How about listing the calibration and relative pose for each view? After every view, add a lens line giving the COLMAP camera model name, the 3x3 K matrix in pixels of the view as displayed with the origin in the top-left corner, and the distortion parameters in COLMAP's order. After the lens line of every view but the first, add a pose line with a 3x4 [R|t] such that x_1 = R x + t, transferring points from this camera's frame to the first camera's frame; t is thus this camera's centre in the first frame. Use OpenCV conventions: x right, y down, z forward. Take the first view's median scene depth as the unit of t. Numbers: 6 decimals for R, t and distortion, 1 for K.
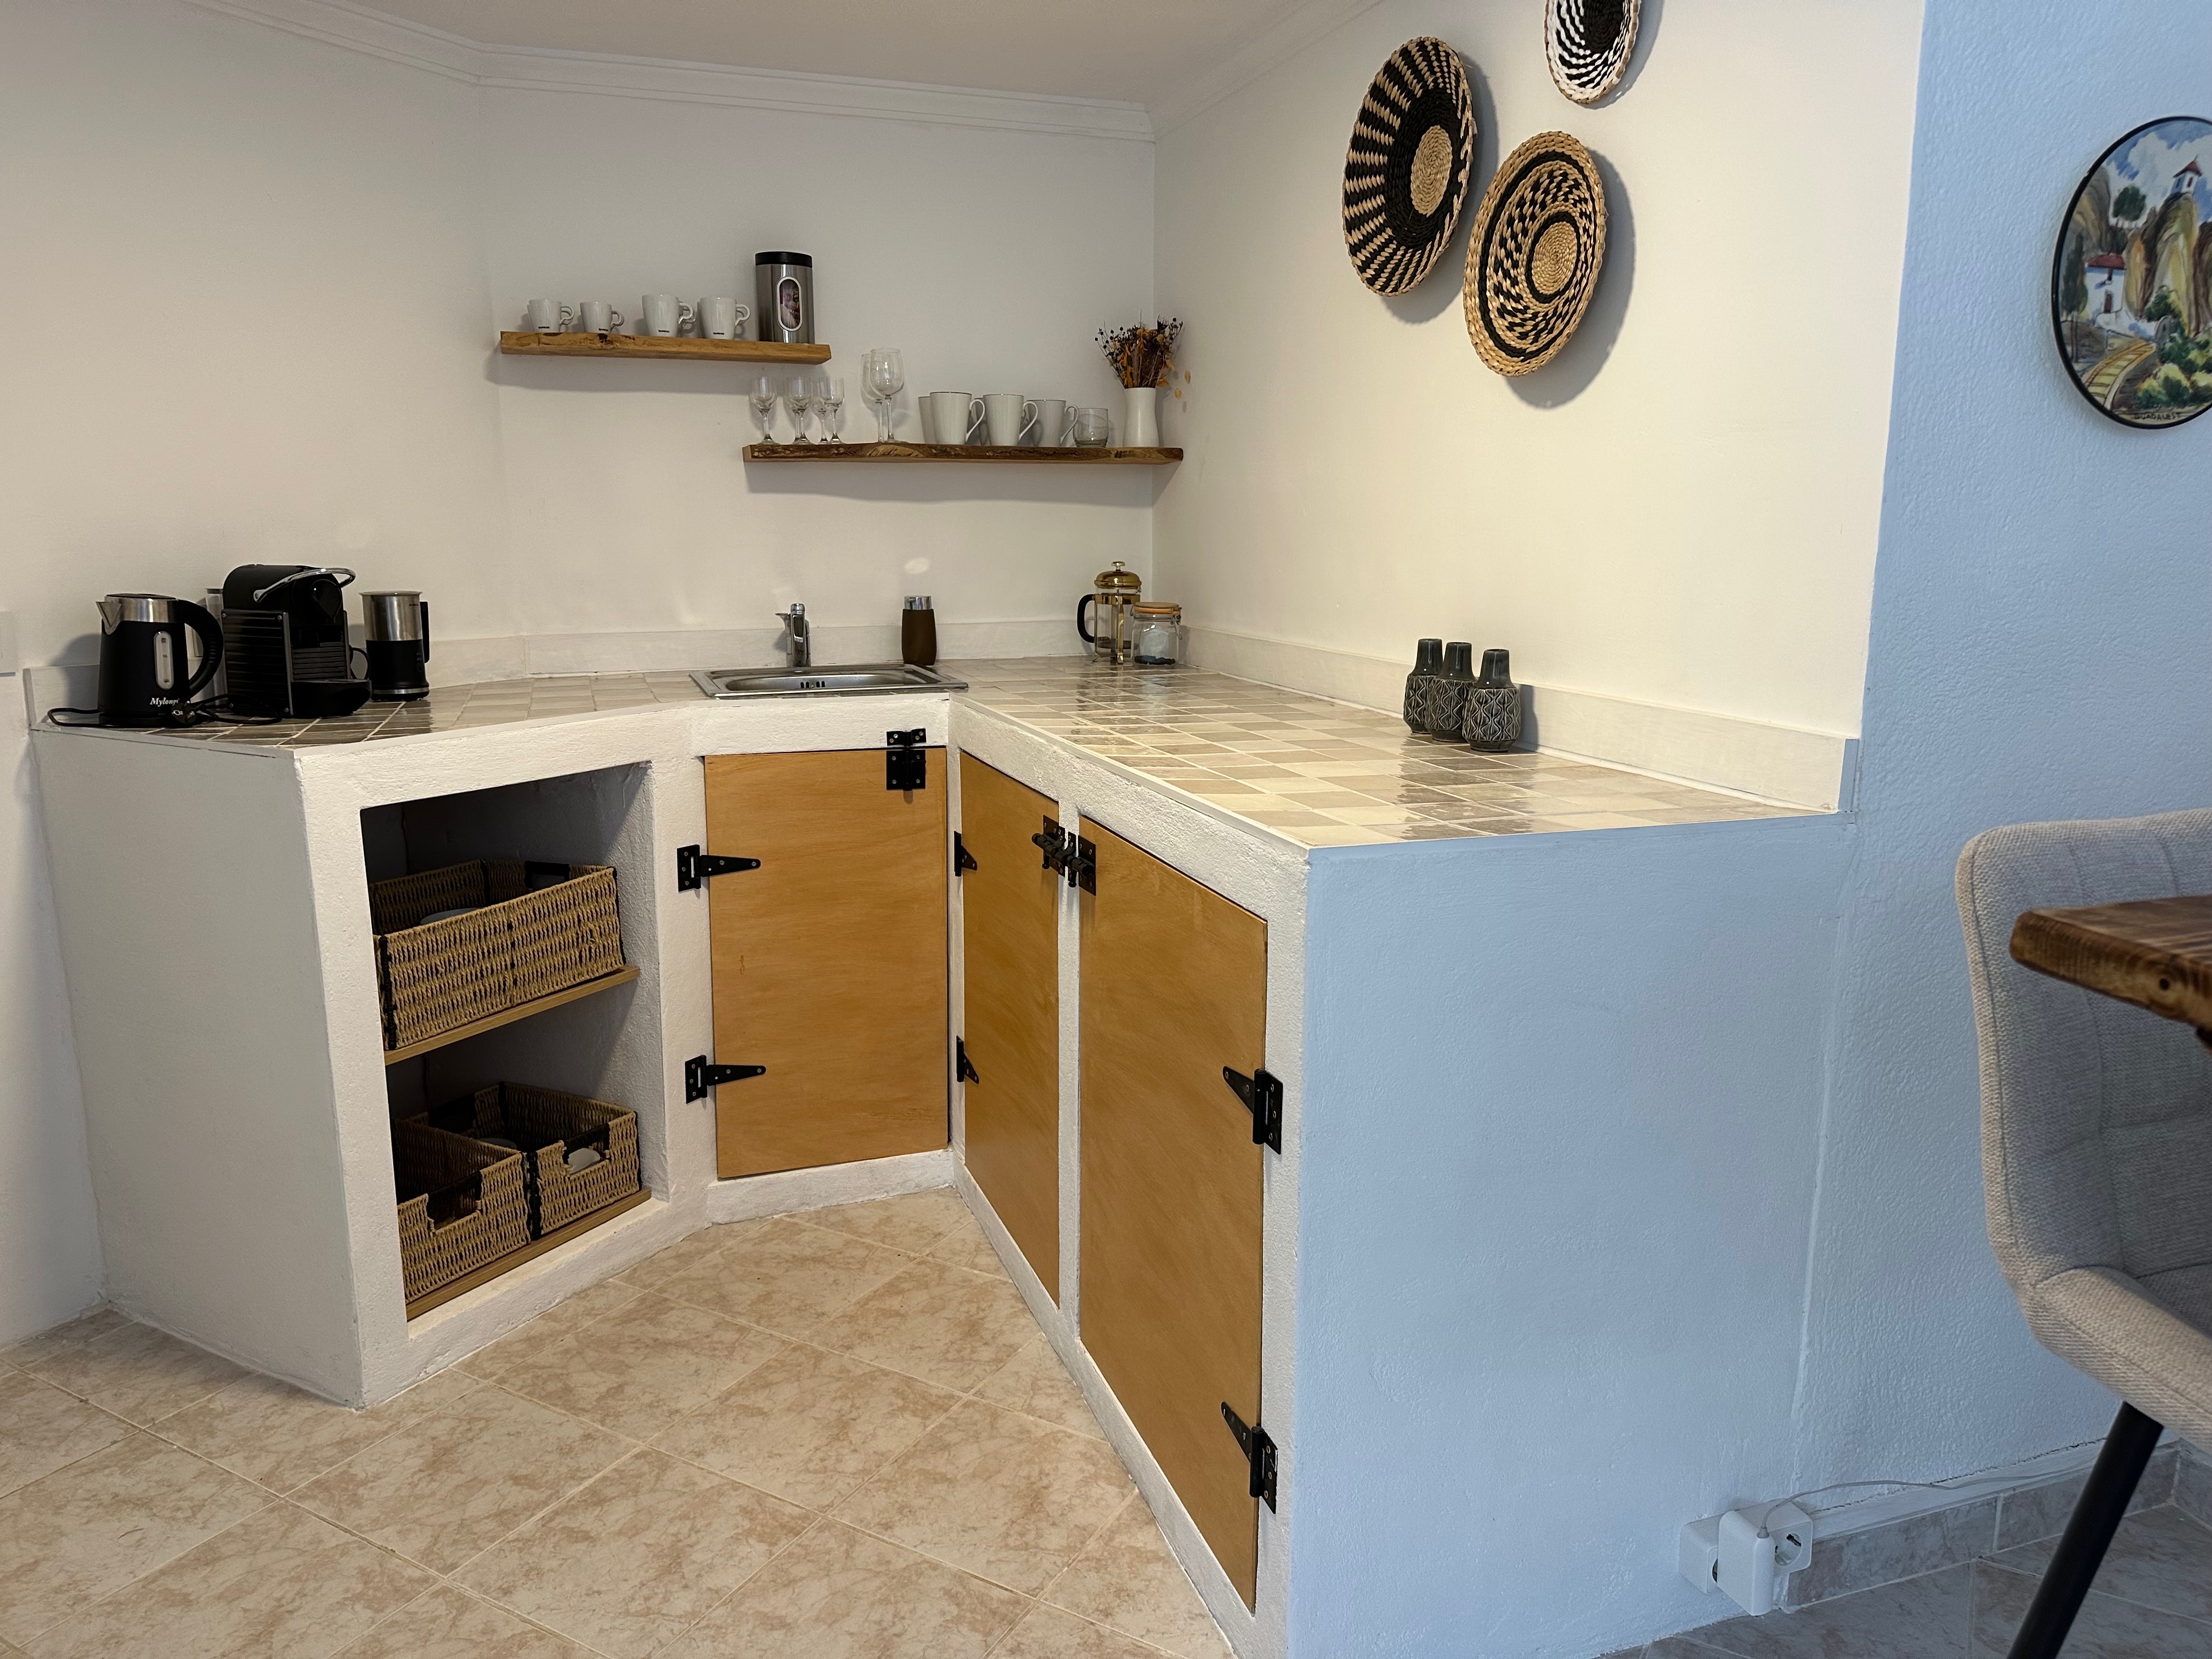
lens RADIAL K [[1561.0, 0, 1146.9], [0, 1561.0, 840.0], [0, 0, 1]] dist [0.145259, -0.126599]
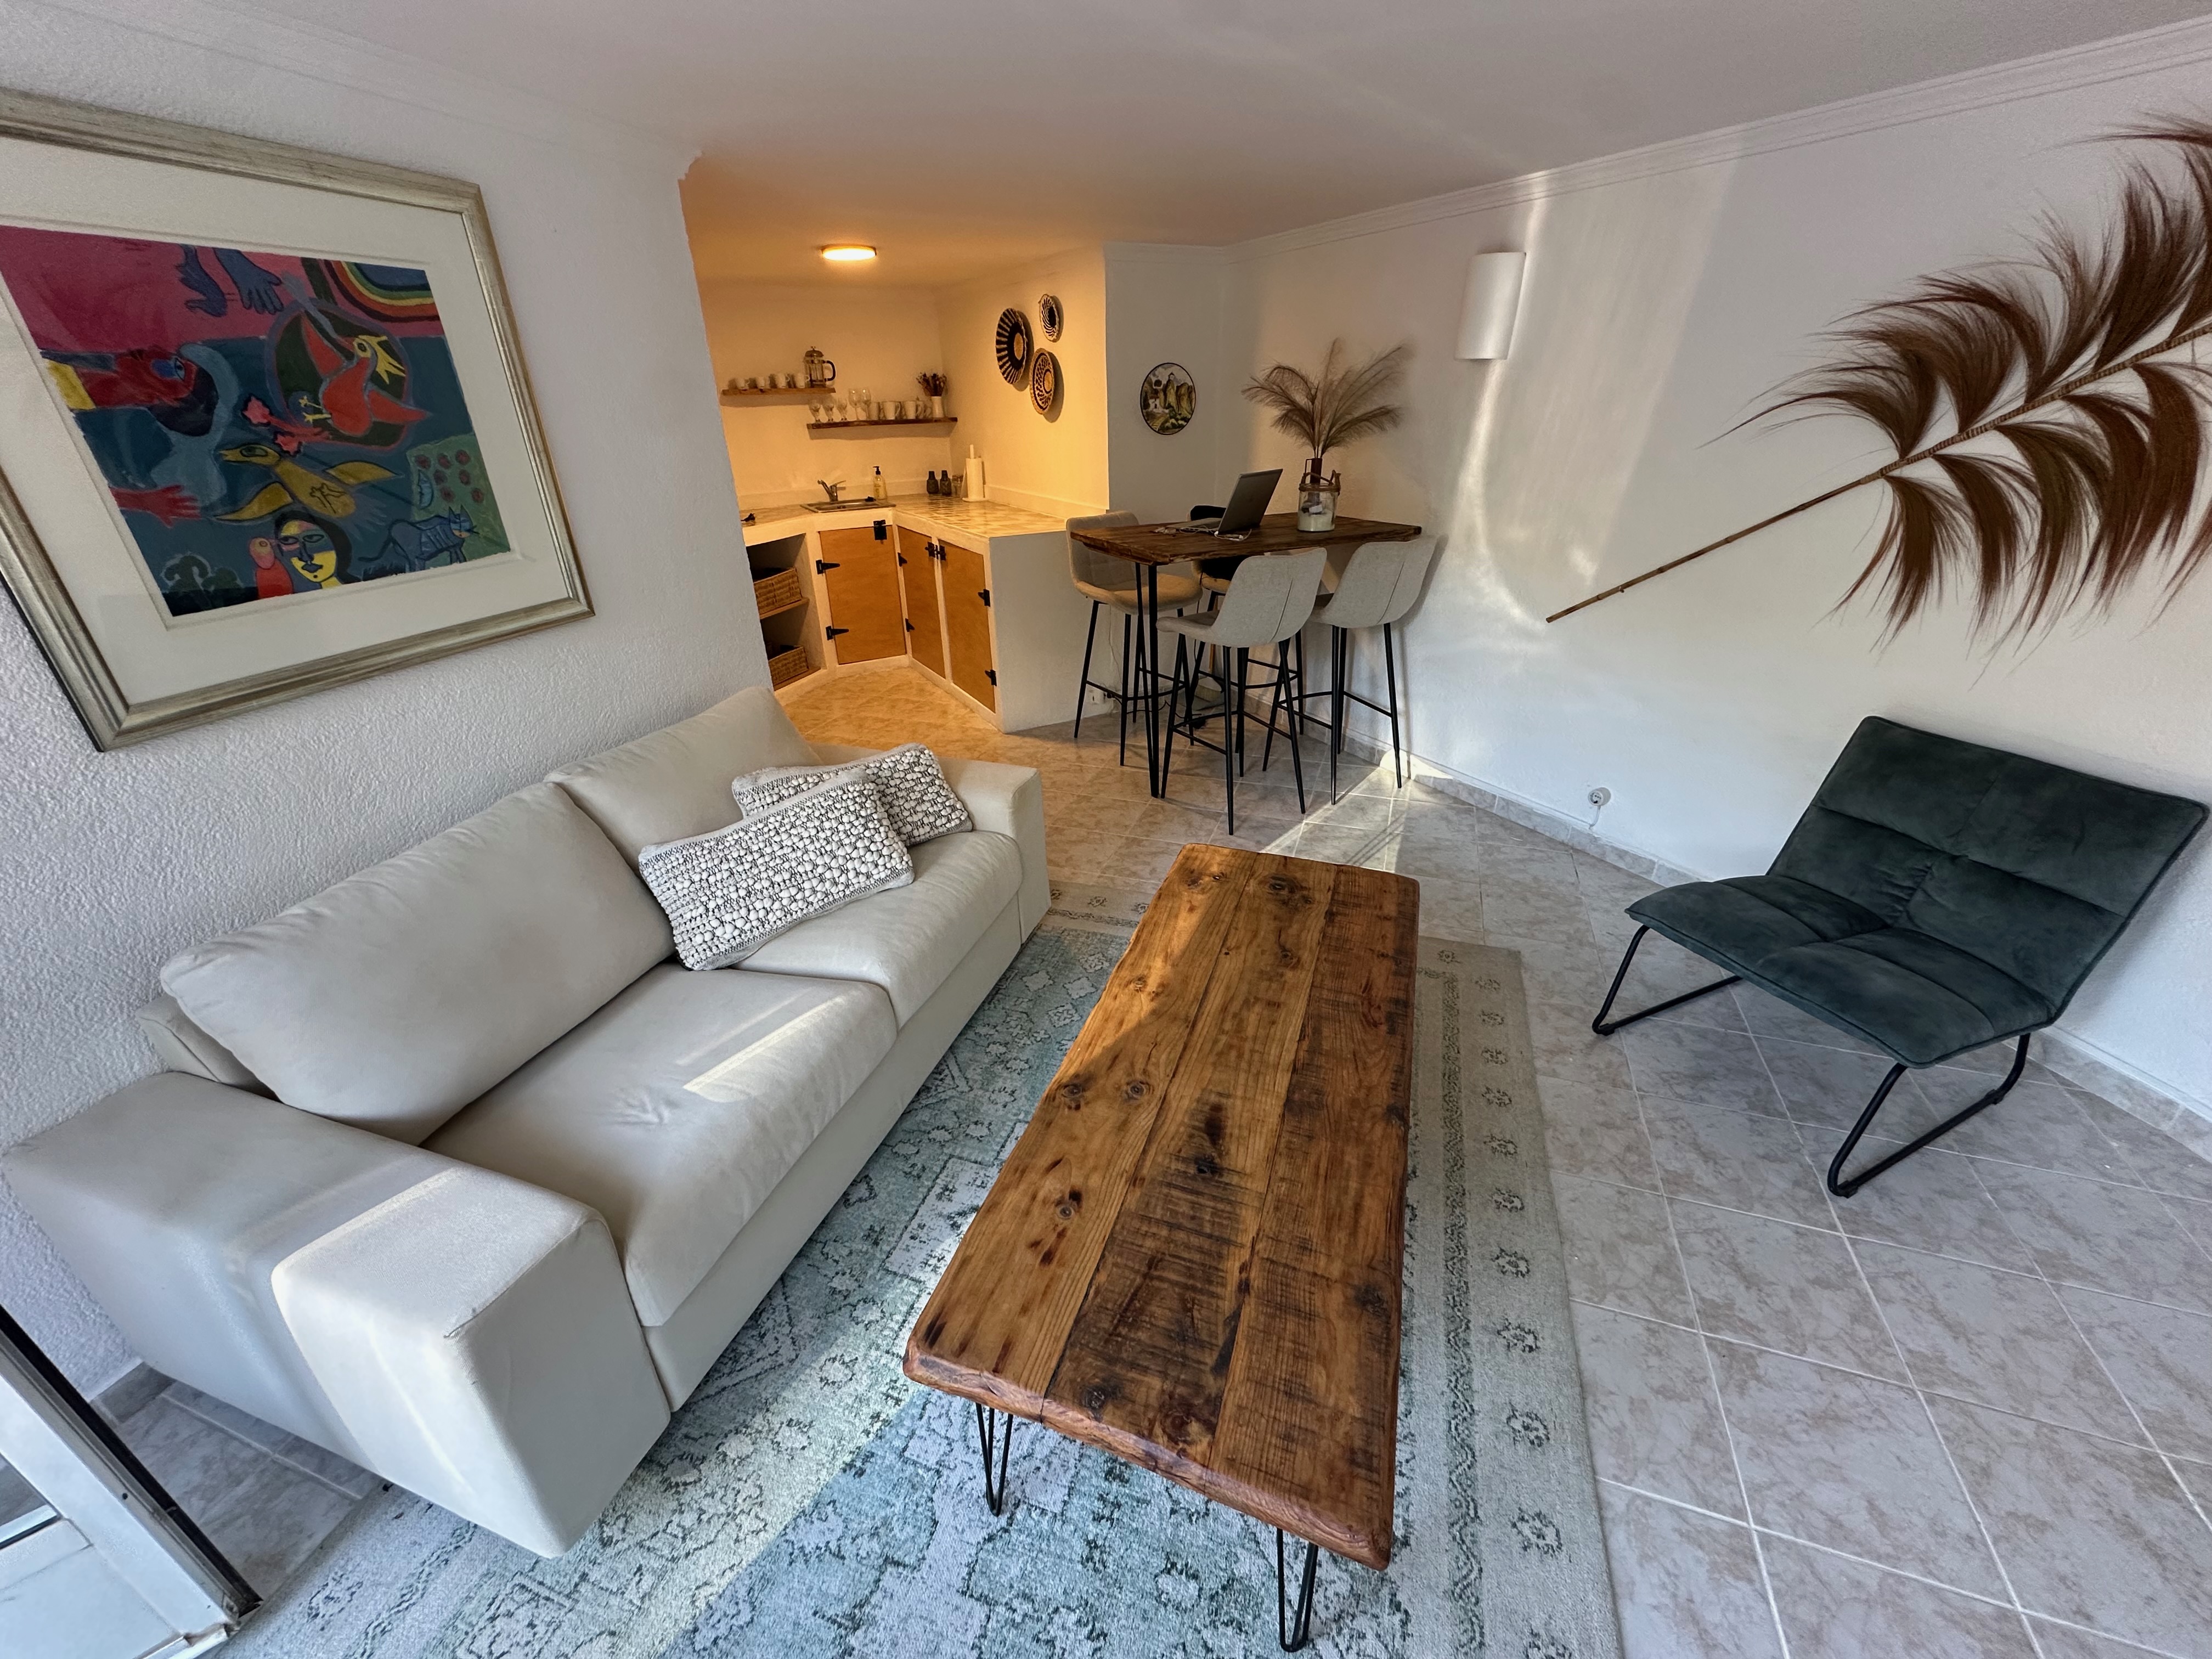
lens RADIAL K [[892.1, 0, 1106.0], [0, 892.1, 829.5], [0, 0, 1]] dist [0.000393, -0.000281]
pose [[0.986863, -0.091894, 0.132883, 0.006537], [0.055804, 0.965745, 0.253420, 0.117019], [-0.151619, -0.242676, 0.958186, -1.113038]]
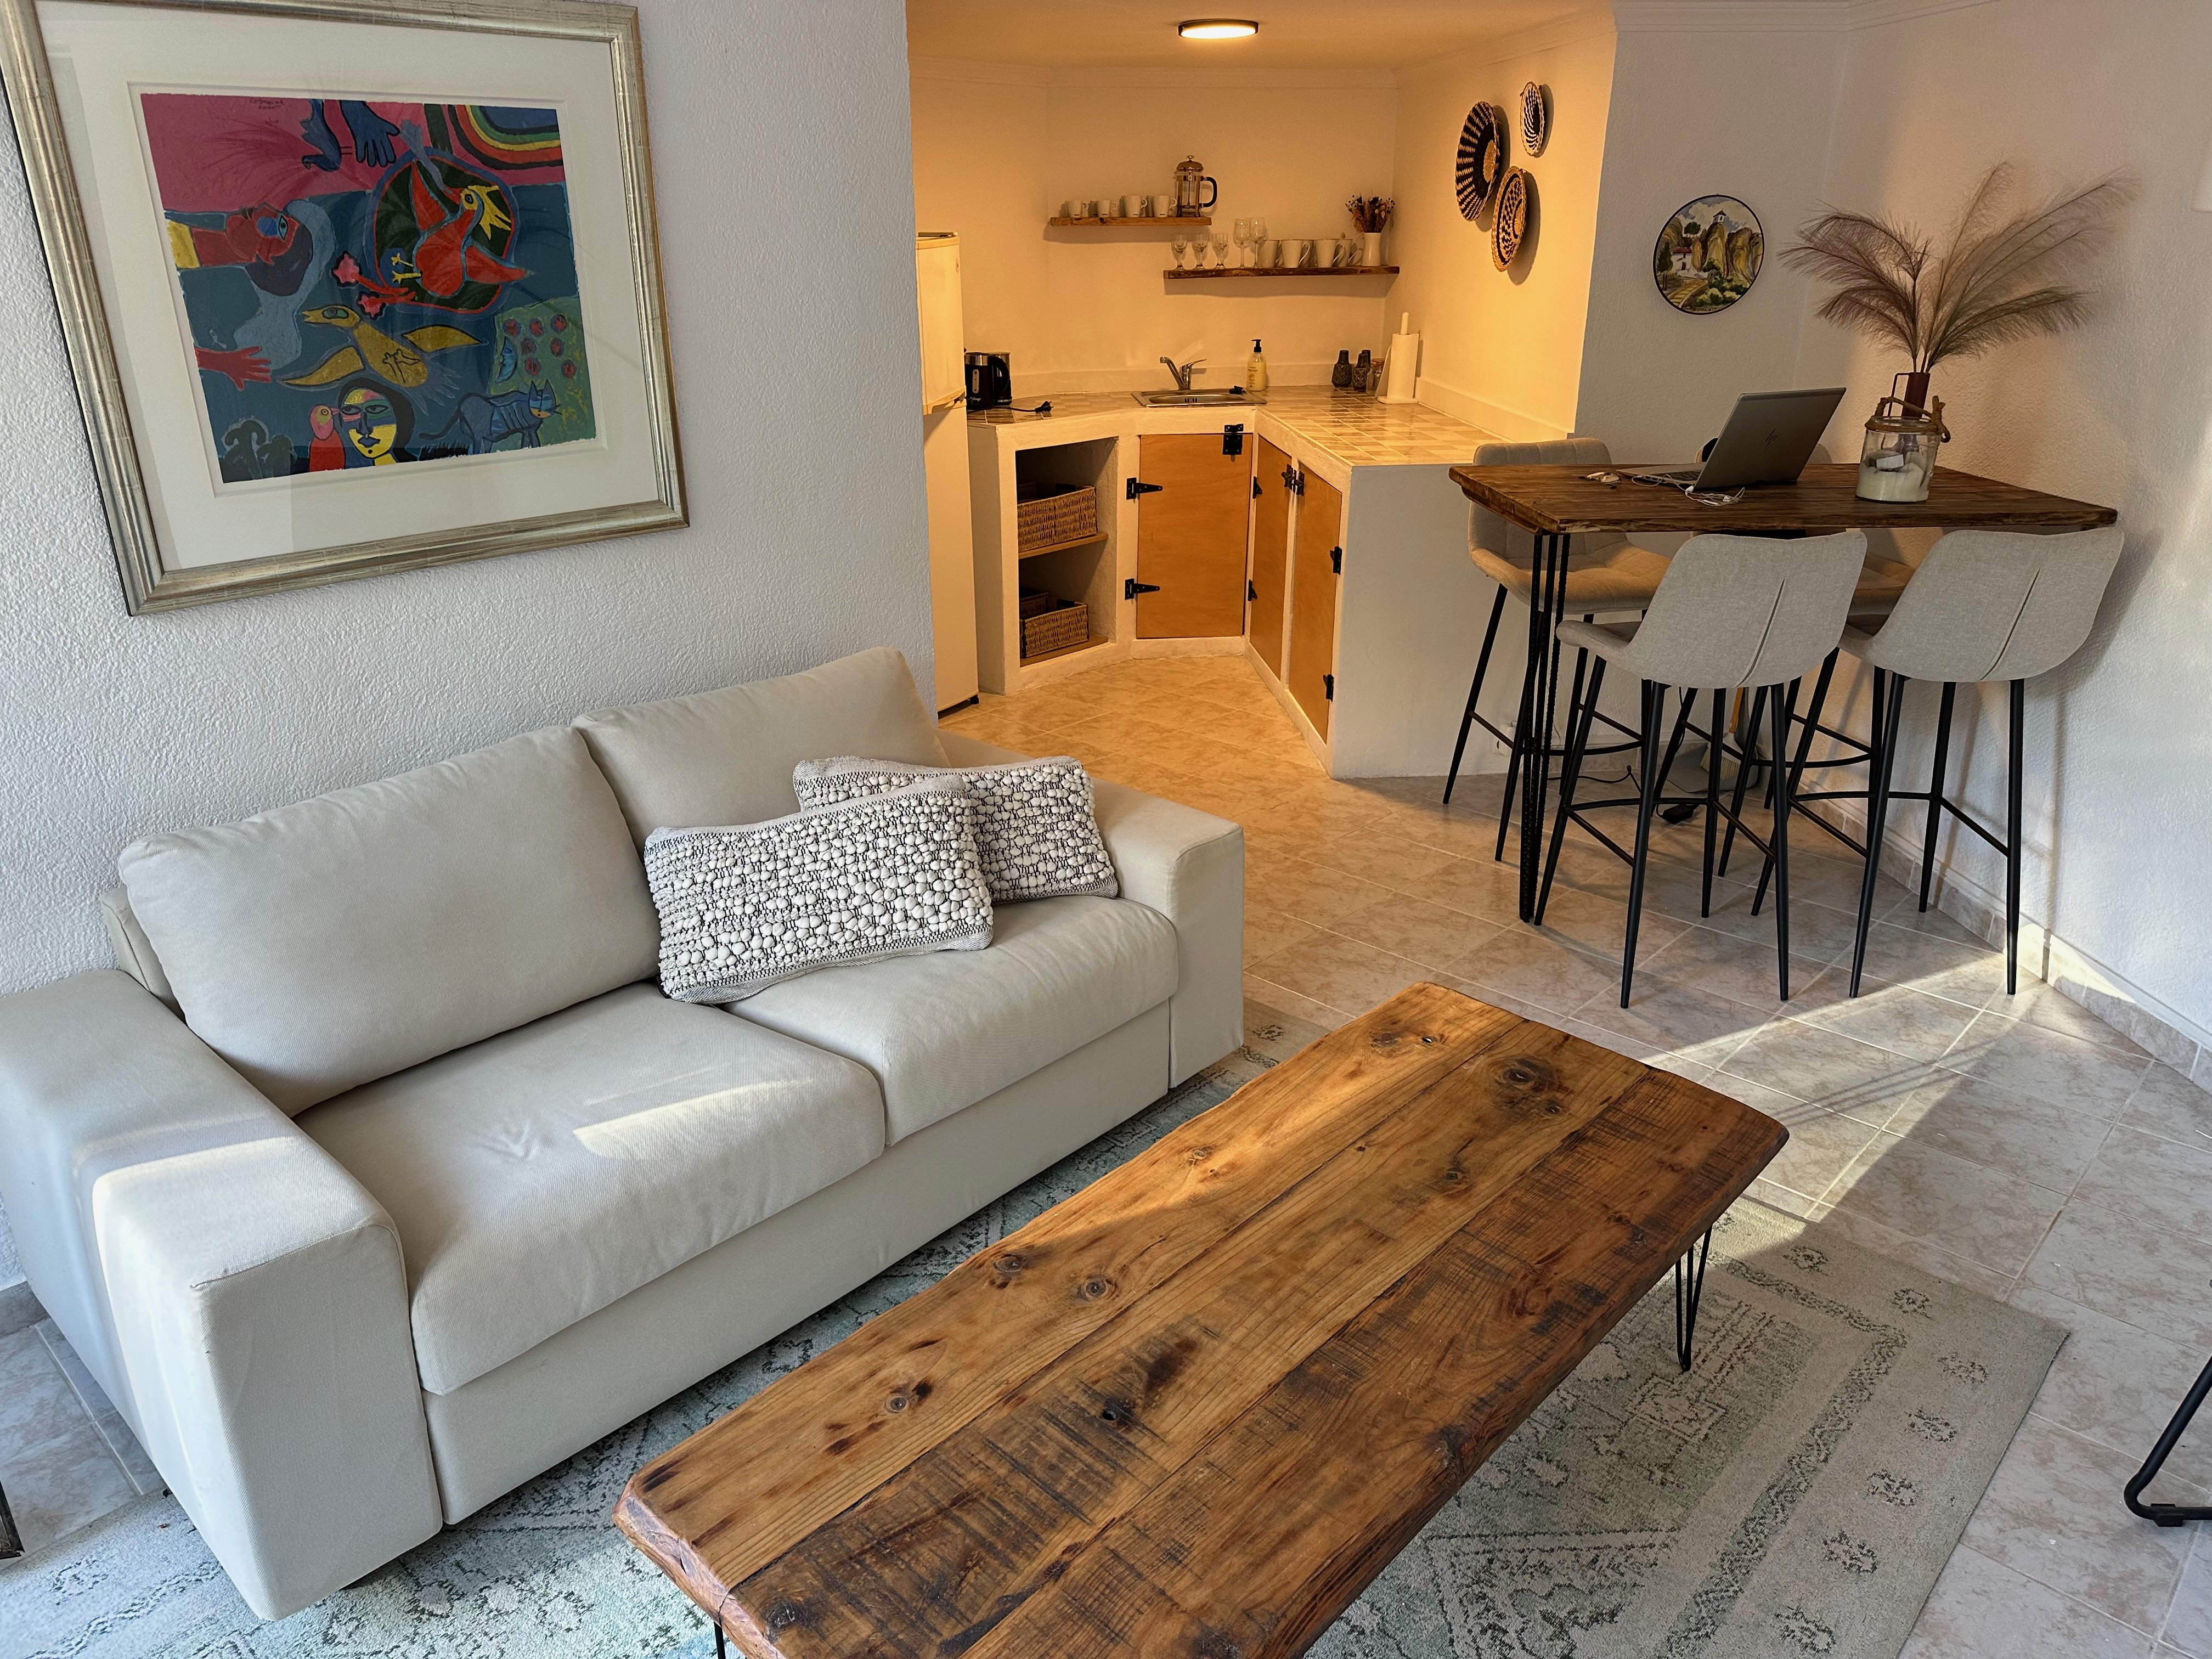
lens RADIAL K [[1573.7, 0, 1102.6], [0, 1573.7, 821.4], [0, 0, 1]] dist [0.101753, -0.135821]
pose [[0.966148, 0.088934, -0.242173, 0.257586], [-0.047730, 0.984118, 0.170981, 0.106749], [0.253533, -0.153634, 0.955048, -1.247906]]
